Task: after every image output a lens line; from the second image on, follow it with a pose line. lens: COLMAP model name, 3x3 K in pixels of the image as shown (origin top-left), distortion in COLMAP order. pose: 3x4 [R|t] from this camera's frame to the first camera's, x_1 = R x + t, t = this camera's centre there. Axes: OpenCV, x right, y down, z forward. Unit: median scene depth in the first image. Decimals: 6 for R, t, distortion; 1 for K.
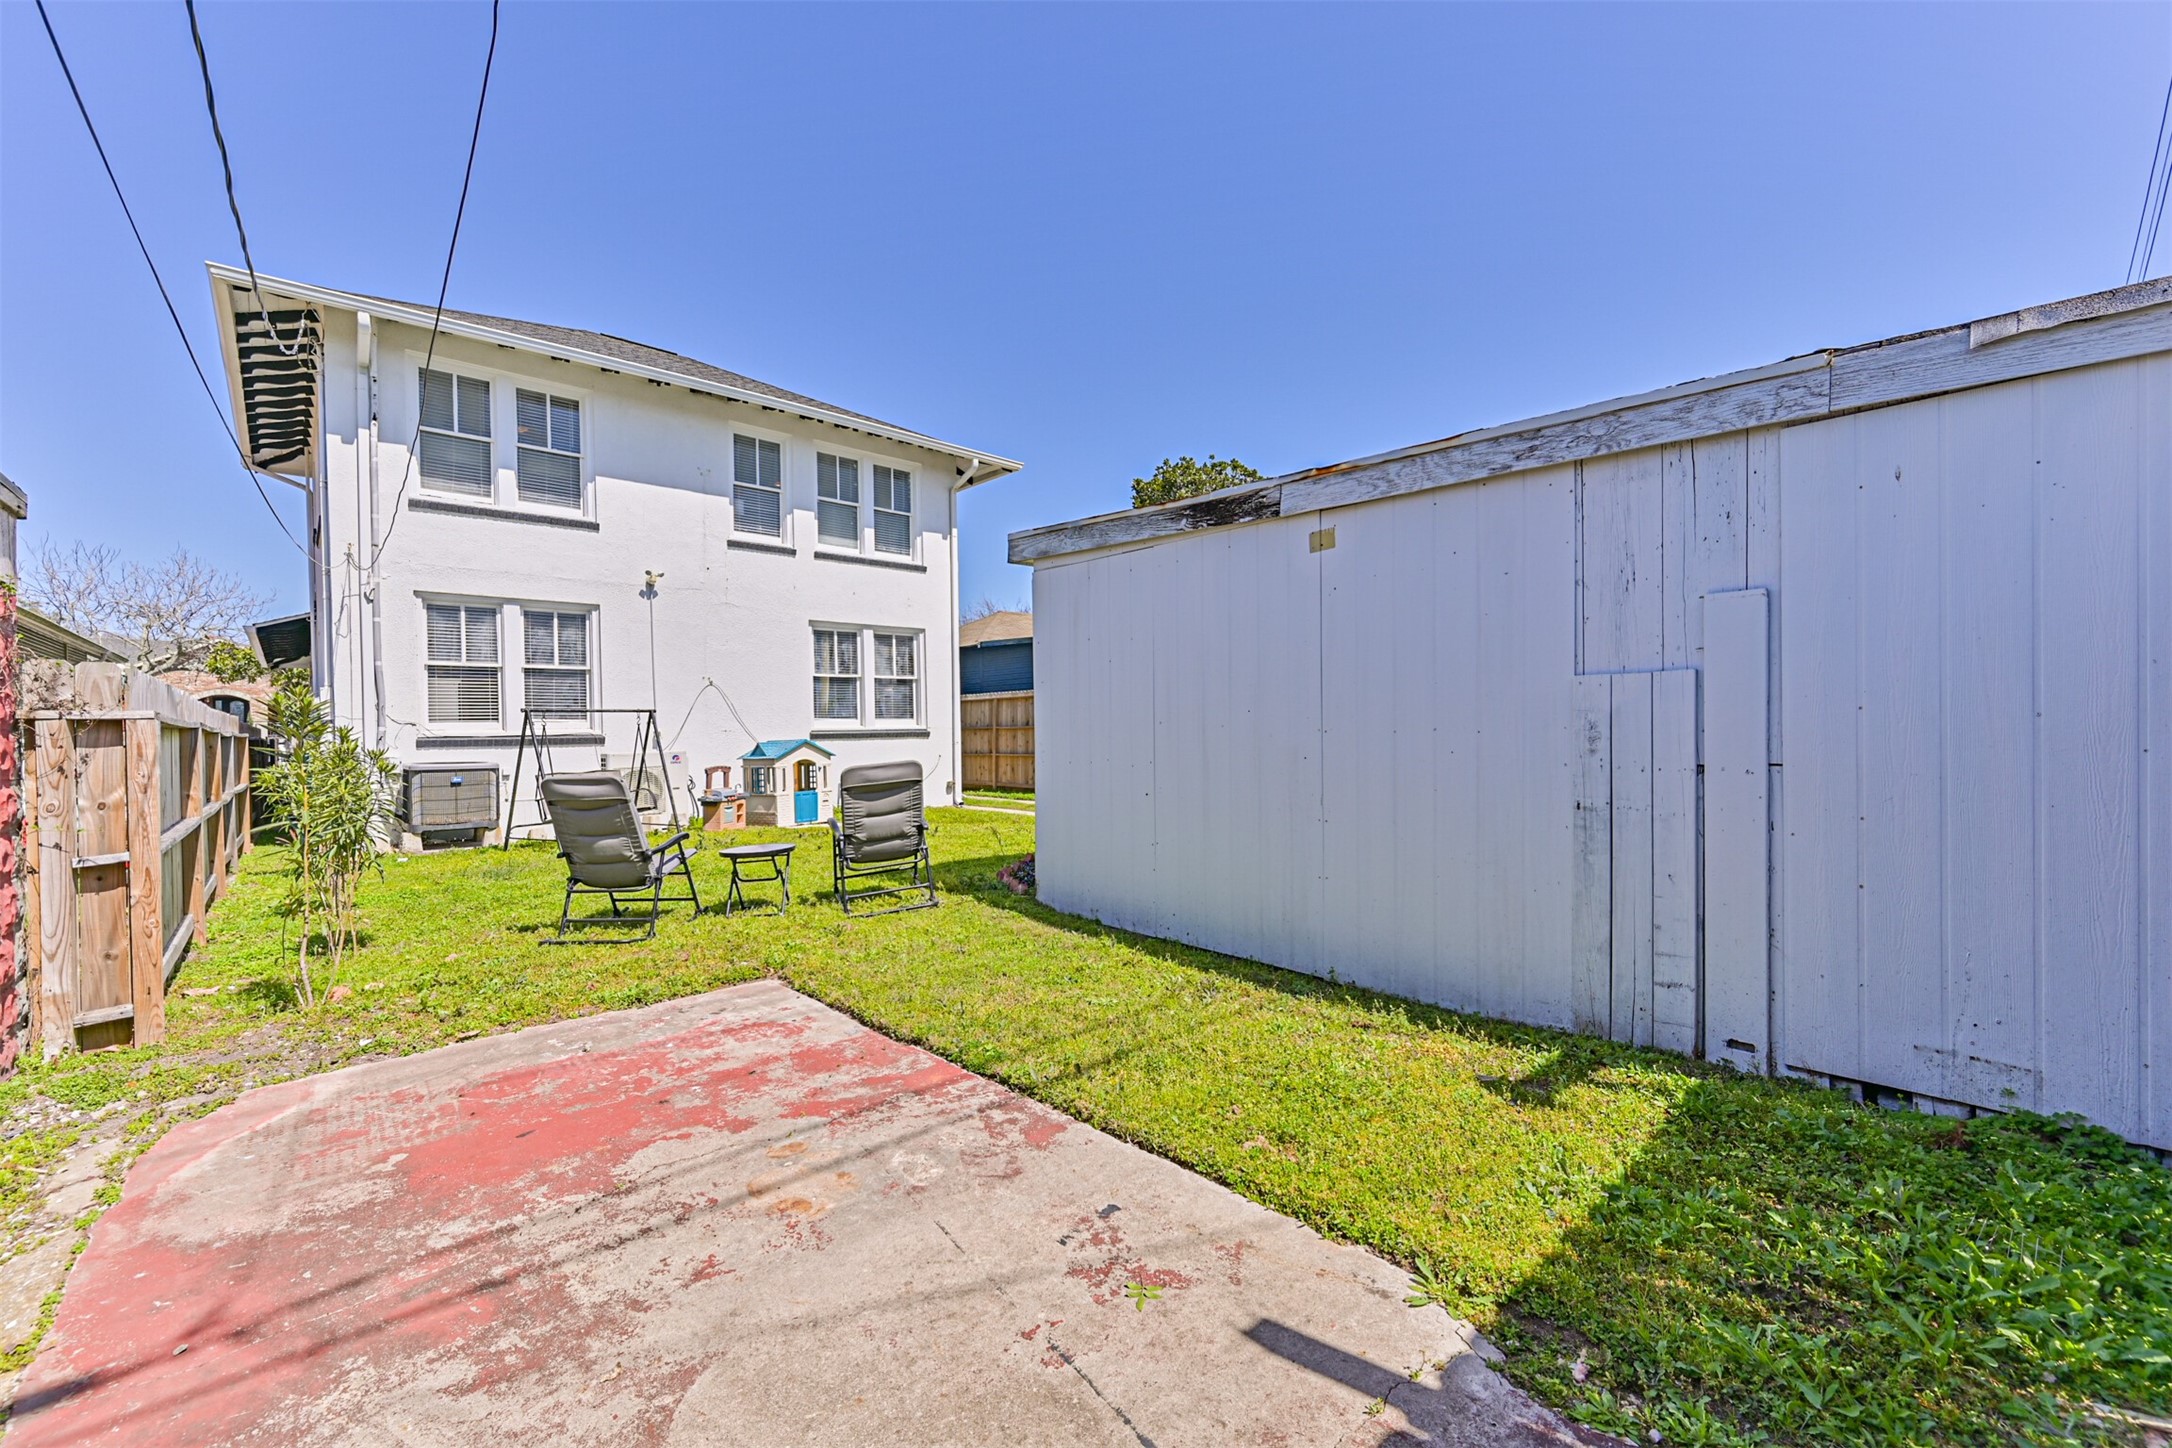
lens RADIAL K [[854.7, 0, 1086.0], [0, 854.7, 739.1], [0, 0, 1]] dist [0.001308, 0.000955]
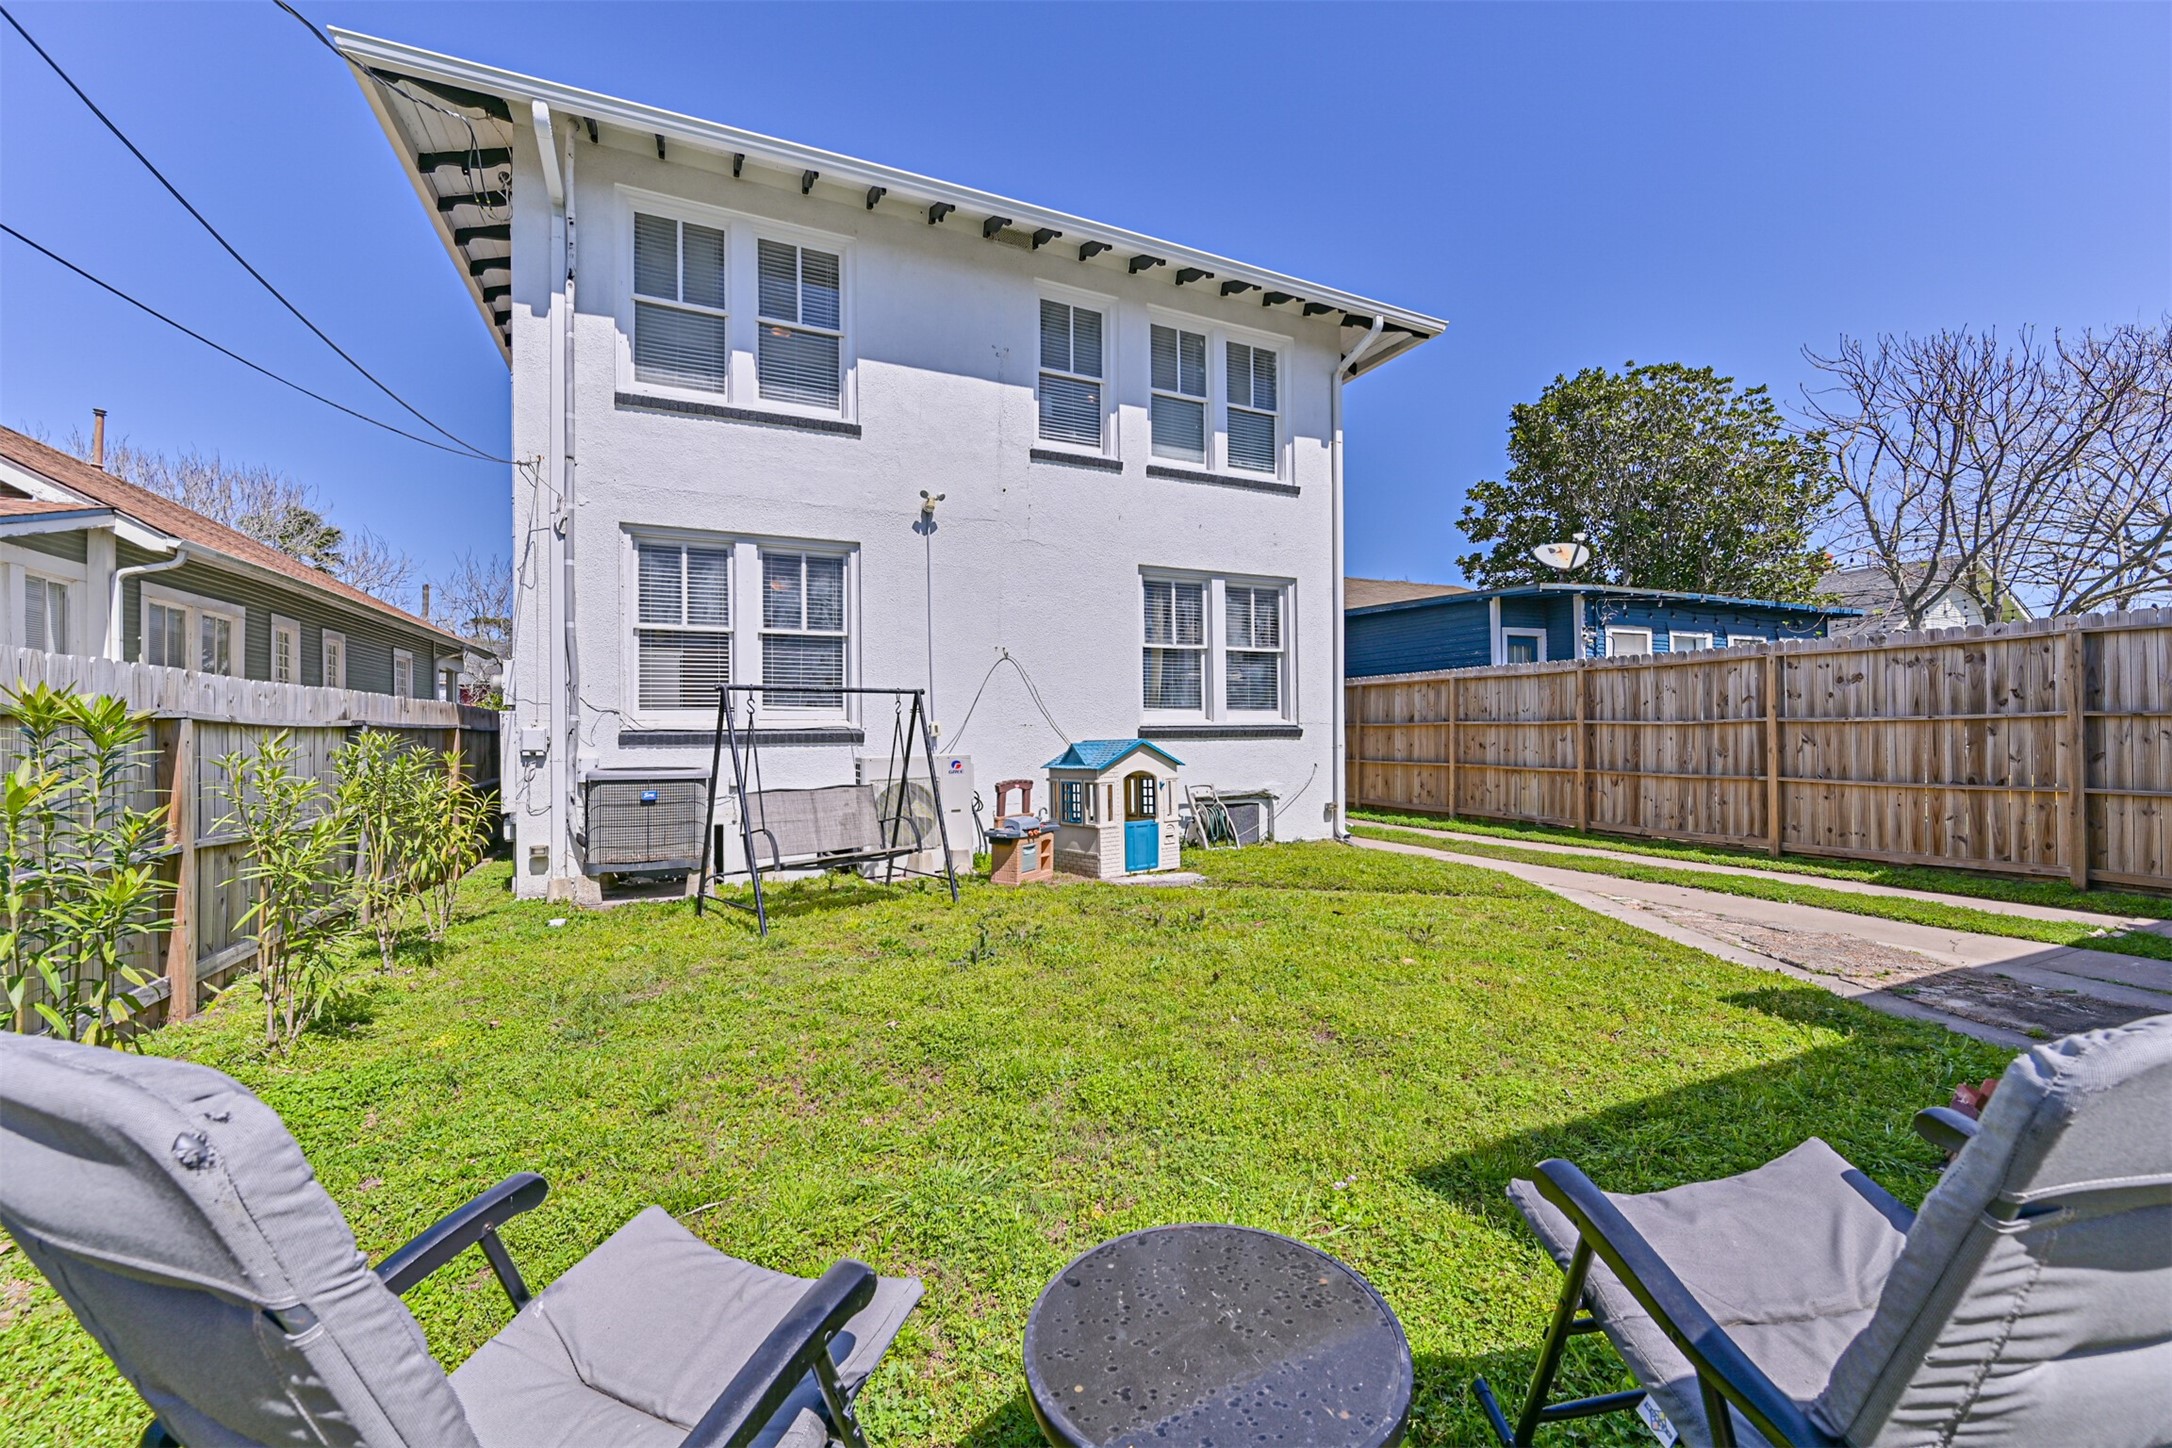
lens RADIAL K [[854.7, 0, 1098.2], [0, 854.7, 726.7], [0, 0, 1]] dist [0.001308, 0.000955]
pose [[0.953393, 0.007966, -0.301625, -0.152381], [-0.011434, 0.999887, -0.009735, -0.002366], [0.301513, 0.012730, 0.953377, 0.349509]]
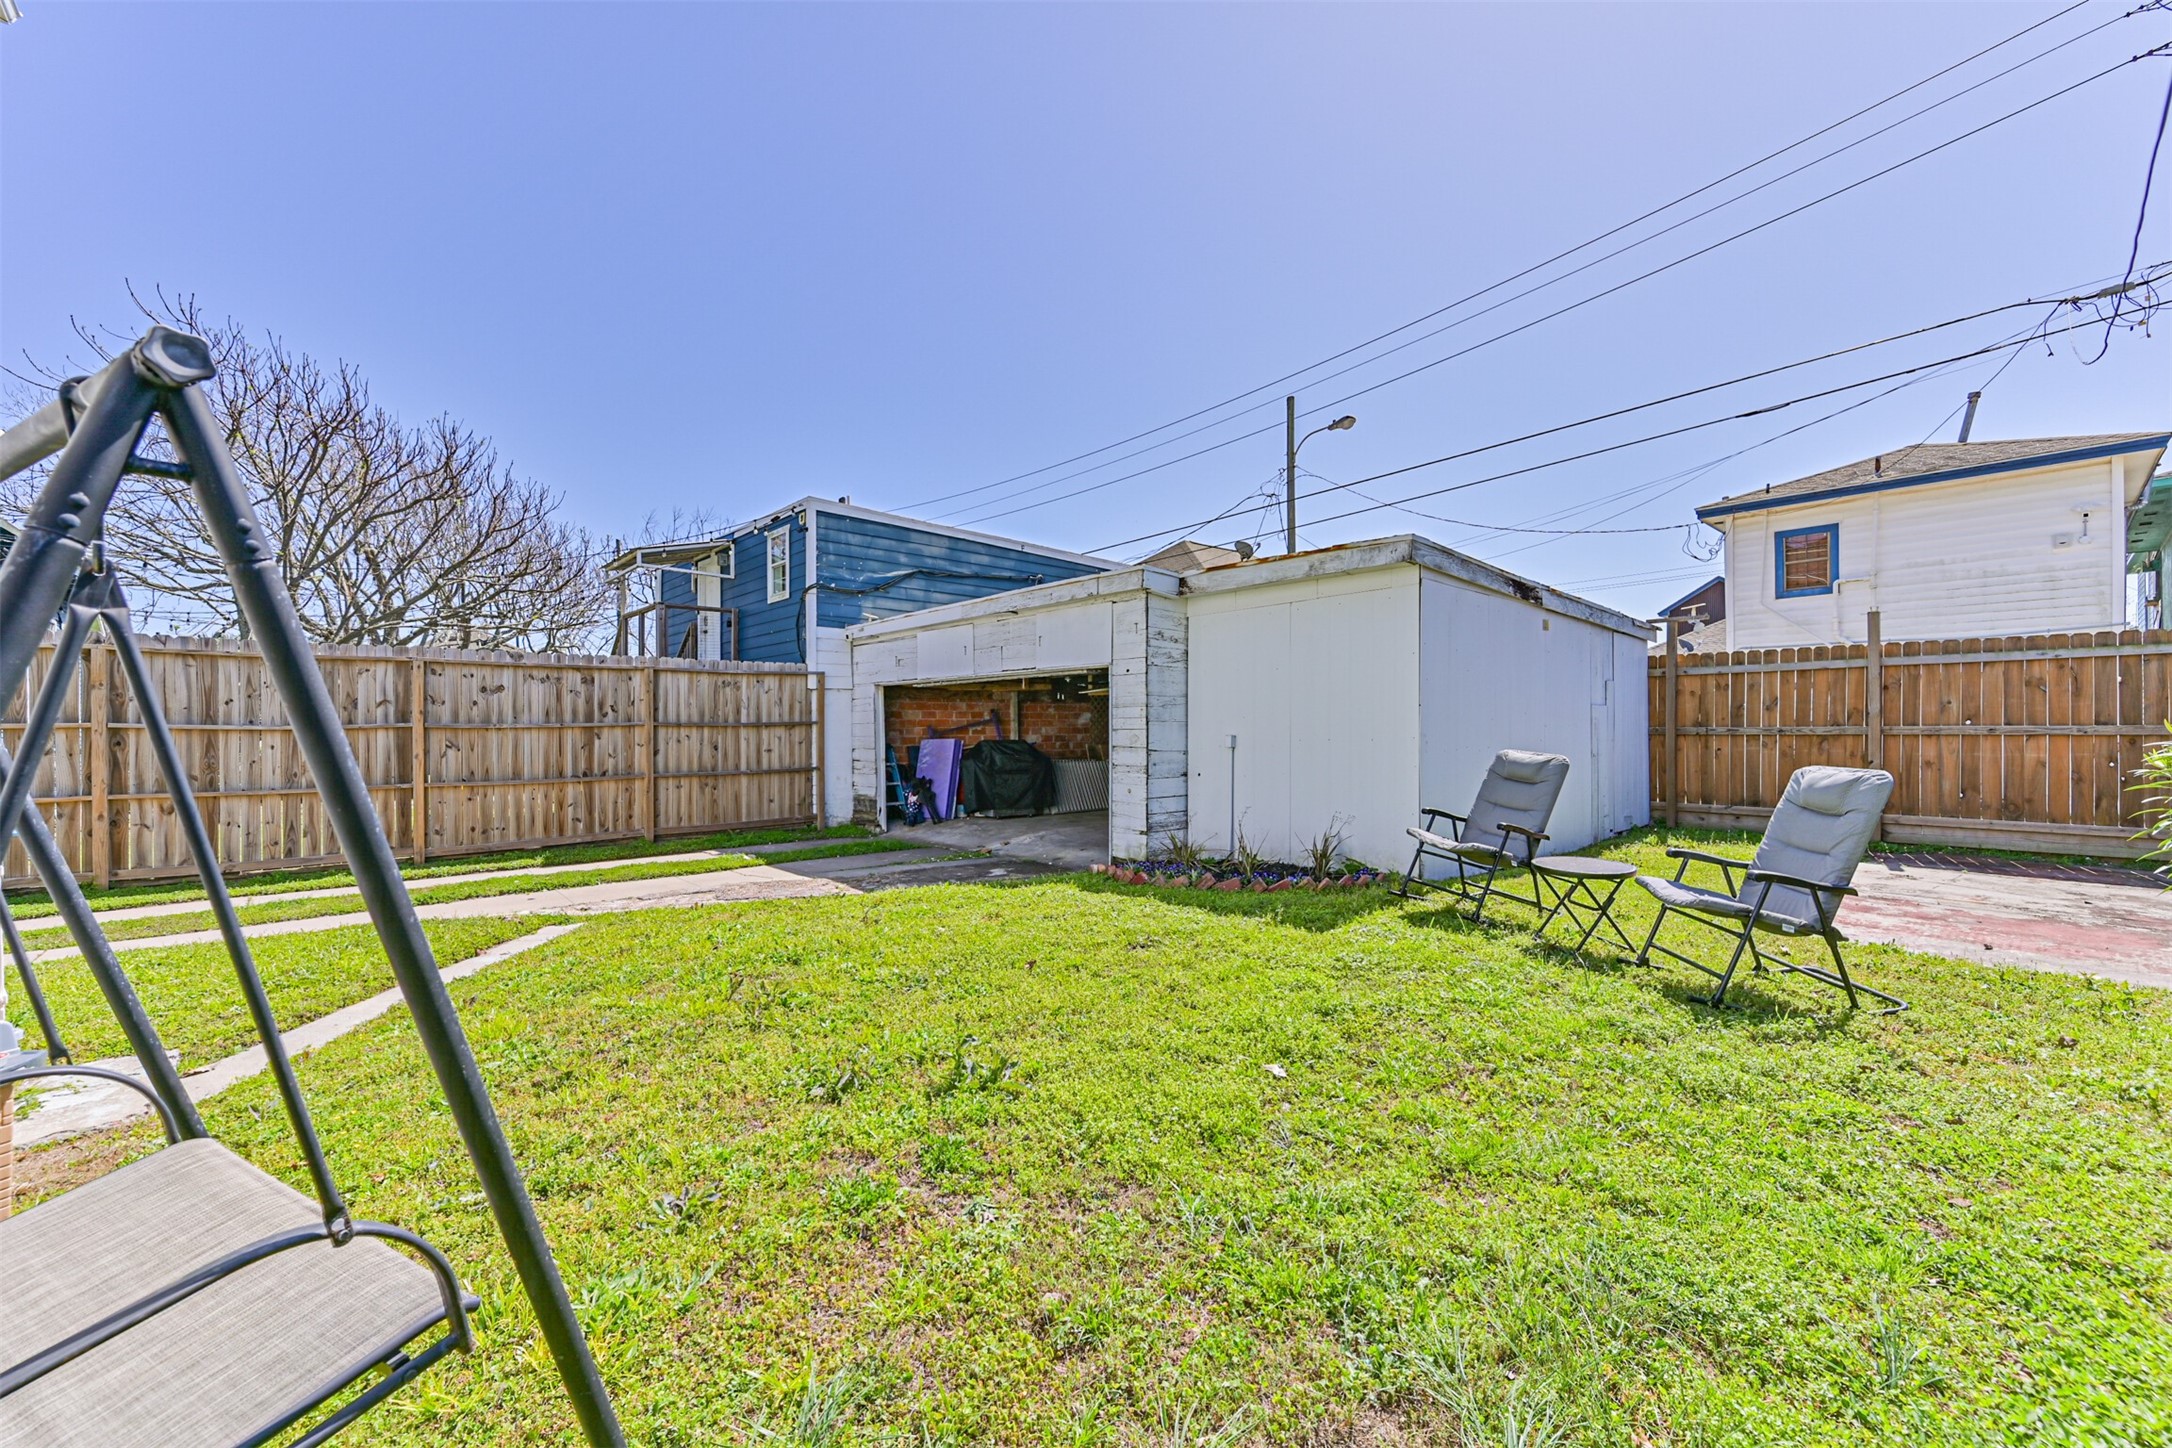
lens RADIAL K [[854.7, 0, 1093.9], [0, 854.7, 733.3], [0, 0, 1]] dist [0.001308, 0.000955]
pose [[0.013409, 0.013006, 0.999826, -0.614671], [0.016652, 0.999774, -0.013229, 0.004757], [-0.999771, 0.016826, 0.013189, 0.705012]]
